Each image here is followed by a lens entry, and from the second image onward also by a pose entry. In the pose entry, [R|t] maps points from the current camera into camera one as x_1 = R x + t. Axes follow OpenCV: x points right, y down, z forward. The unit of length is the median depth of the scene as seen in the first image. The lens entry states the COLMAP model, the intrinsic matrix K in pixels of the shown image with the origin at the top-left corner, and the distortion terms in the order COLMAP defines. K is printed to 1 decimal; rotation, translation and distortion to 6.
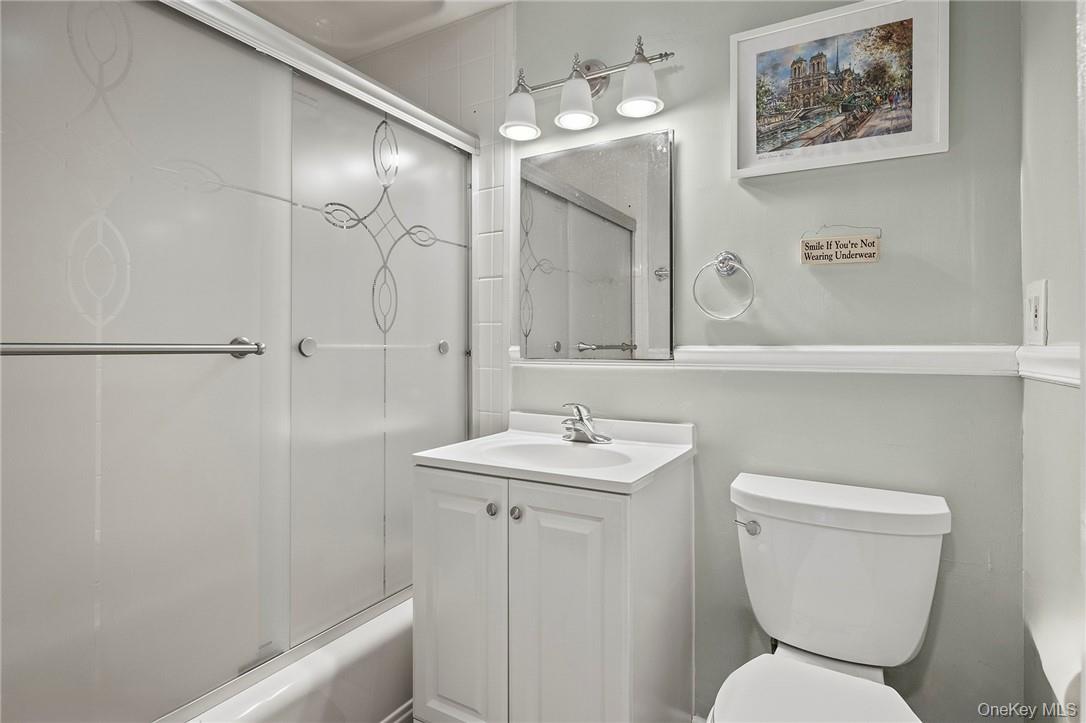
lens RADIAL K [[565.0, 0, 549.9], [0, 565.0, 359.8], [0, 0, 1]] dist [-0.002979, 0.002884]
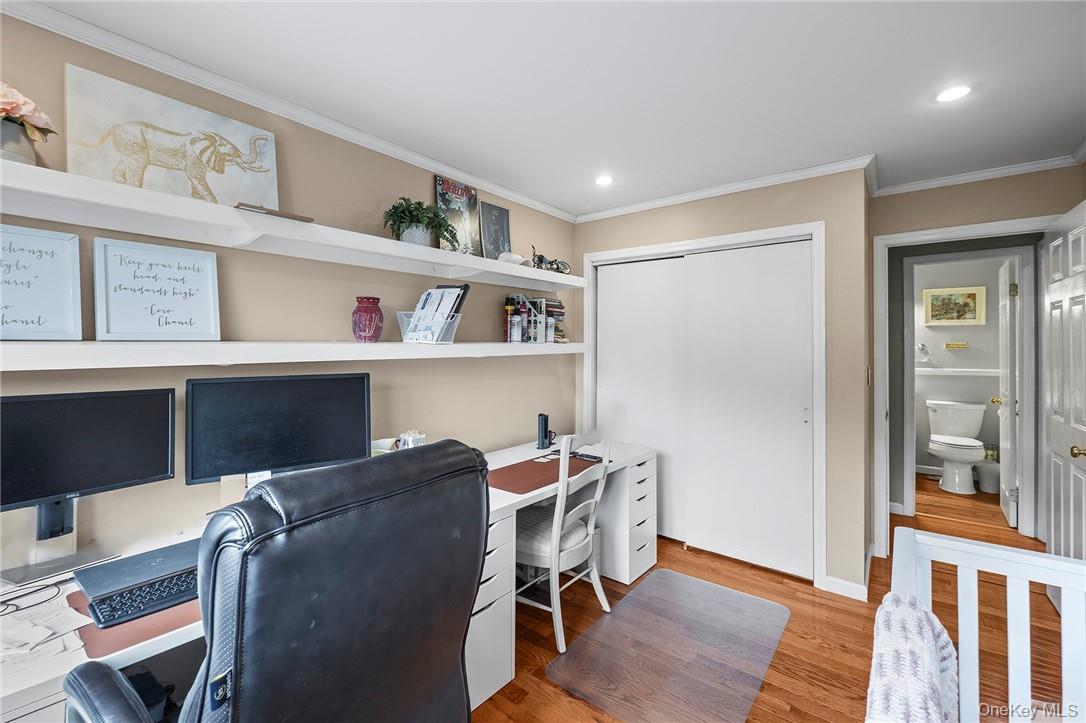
lens RADIAL K [[471.9, 0, 537.1], [0, 471.9, 351.9], [0, 0, 1]] dist [0.001930, -0.001746]
pose [[0.989454, 0.001707, -0.144836, -1.982293], [-0.001731, 0.999999, -0.000036, -0.140866], [0.144836, 0.000287, 0.989456, -2.811427]]
